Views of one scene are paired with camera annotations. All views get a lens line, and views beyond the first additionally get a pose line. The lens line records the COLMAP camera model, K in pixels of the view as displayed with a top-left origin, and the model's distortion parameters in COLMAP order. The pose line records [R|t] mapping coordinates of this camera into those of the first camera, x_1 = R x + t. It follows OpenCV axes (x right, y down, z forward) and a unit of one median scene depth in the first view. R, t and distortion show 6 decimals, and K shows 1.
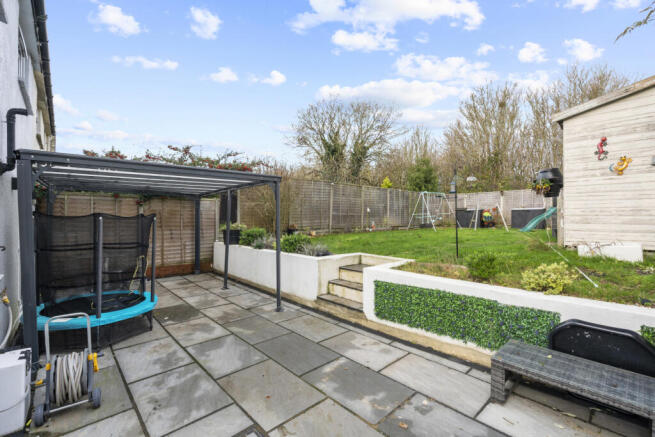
lens RADIAL K [[288.4, 0, 326.2], [0, 288.4, 216.9], [0, 0, 1]] dist [-0.002735, -0.000073]
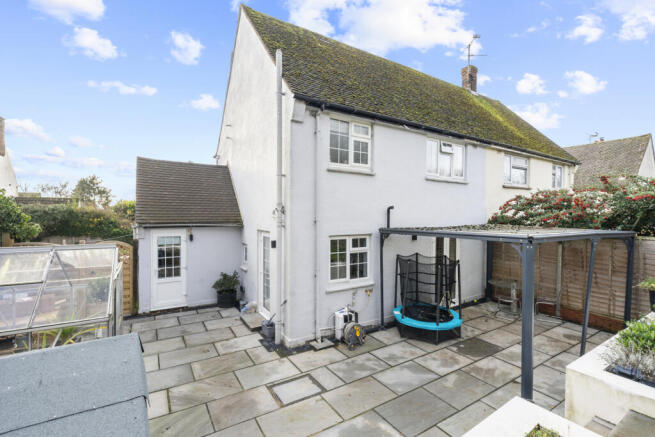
lens RADIAL K [[288.4, 0, 325.3], [0, 288.4, 219.4], [0, 0, 1]] dist [-0.002735, -0.000073]
pose [[-0.191368, 0.004239, -0.981509, 0.976019], [-0.003195, 0.999983, 0.004941, -0.252323], [0.981513, 0.004081, -0.191351, 0.815982]]
